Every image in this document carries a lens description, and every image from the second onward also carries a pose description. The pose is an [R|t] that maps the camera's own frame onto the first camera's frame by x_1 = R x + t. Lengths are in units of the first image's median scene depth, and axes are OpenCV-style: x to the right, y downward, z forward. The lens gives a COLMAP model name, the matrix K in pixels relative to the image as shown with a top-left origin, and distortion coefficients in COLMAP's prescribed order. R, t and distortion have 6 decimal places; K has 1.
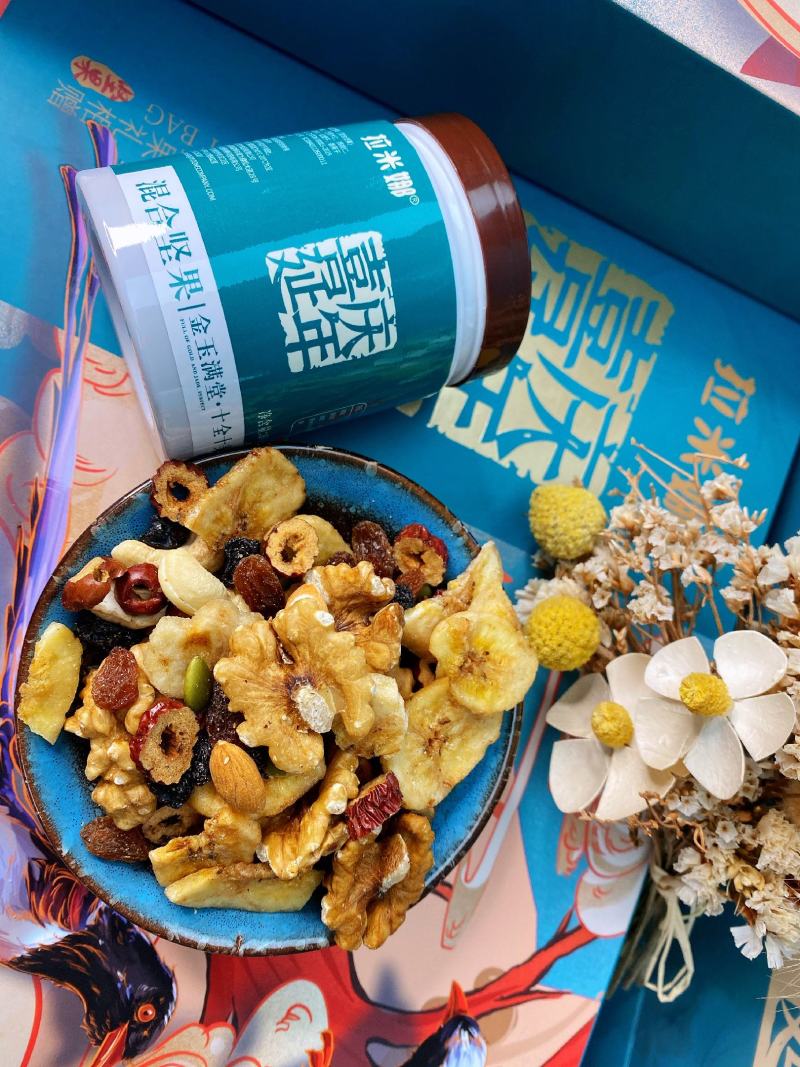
lens RADIAL K [[826.2, 0, 401.2], [0, 826.2, 533.0], [0, 0, 1]] dist [-0.018473, 0.008108]
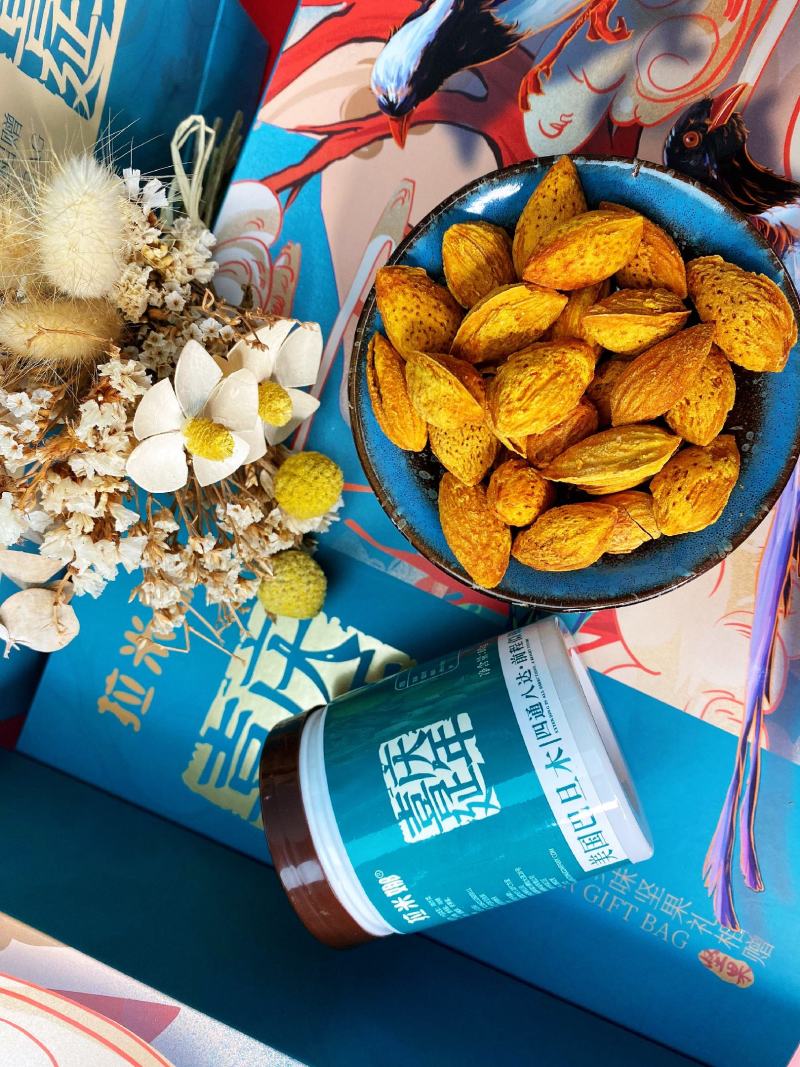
lens RADIAL K [[820.6, 0, 401.4], [0, 820.6, 533.1], [0, 0, 1]] dist [-0.007464, -0.003128]
pose [[-0.995639, 0.003650, -0.093221, 0.178566], [-0.002450, -0.999913, -0.012985, 0.062281], [-0.093261, -0.012700, 0.995561, -0.073524]]
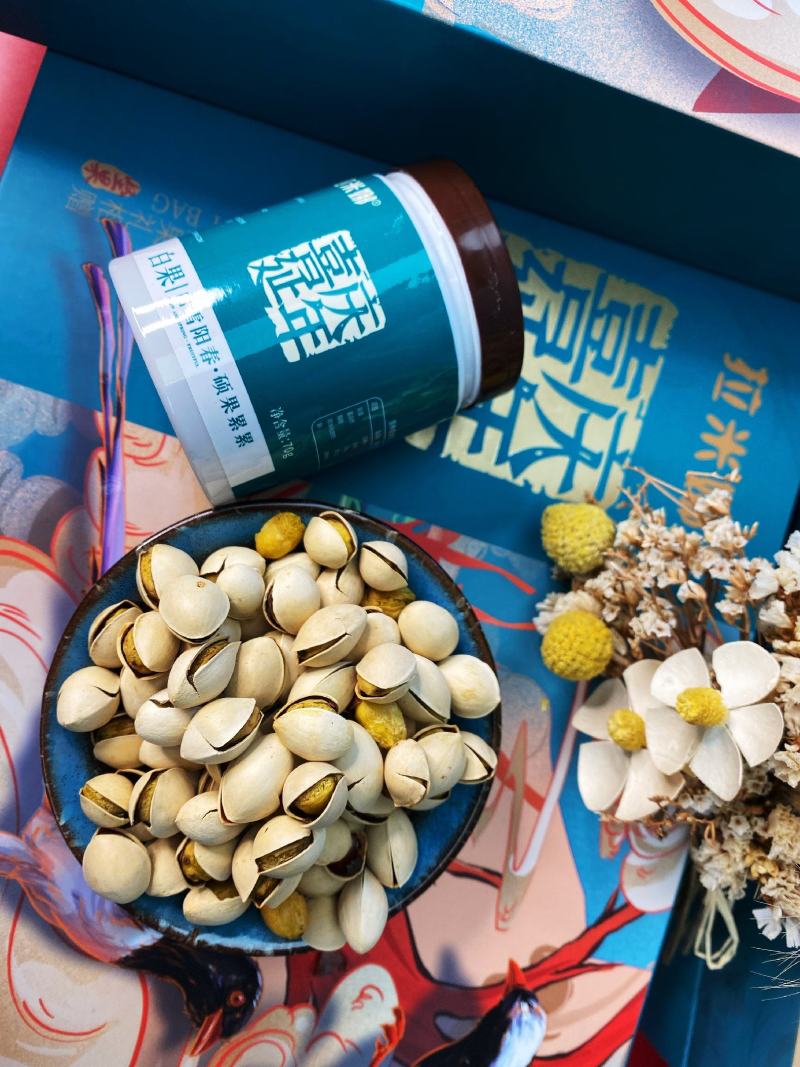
lens RADIAL K [[826.2, 0, 401.2], [0, 826.2, 533.0], [0, 0, 1]] dist [-0.018473, 0.008108]
pose [[0.990409, -0.086320, -0.107880, 0.093531], [0.092308, 0.994383, 0.051788, -0.098047], [0.102804, -0.061250, 0.992814, -0.076462]]
